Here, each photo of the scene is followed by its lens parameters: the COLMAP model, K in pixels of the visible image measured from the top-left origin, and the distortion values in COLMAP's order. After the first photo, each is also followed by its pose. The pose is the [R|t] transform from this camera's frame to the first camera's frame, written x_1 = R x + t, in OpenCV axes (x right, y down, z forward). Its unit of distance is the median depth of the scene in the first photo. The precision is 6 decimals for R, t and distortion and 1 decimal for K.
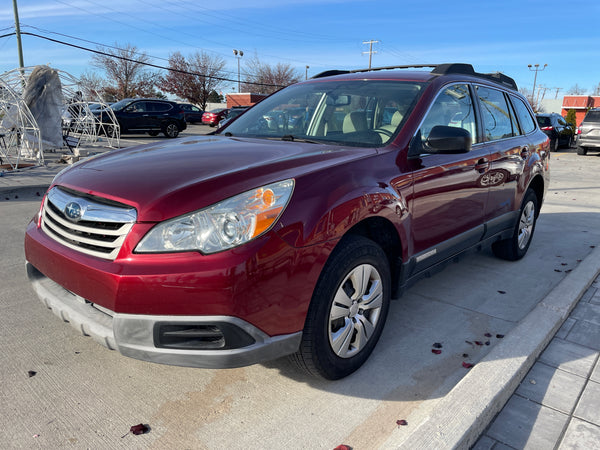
lens RADIAL K [[455.9, 0, 299.3], [0, 455.9, 222.0], [0, 0, 1]] dist [0.057927, -0.083410]
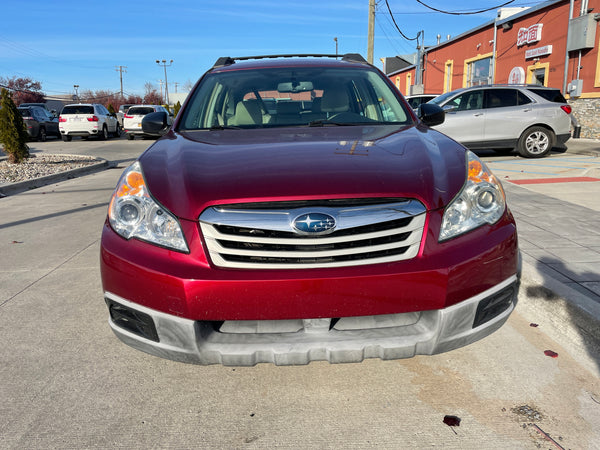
lens RADIAL K [[455.9, 0, 300.1], [0, 455.9, 230.3], [0, 0, 1]] dist [0.057927, -0.083410]
pose [[0.725707, -0.221078, 0.651517, -1.151923], [0.204368, 0.973493, 0.102693, -0.110605], [-0.656950, 0.058624, 0.751652, 0.467438]]
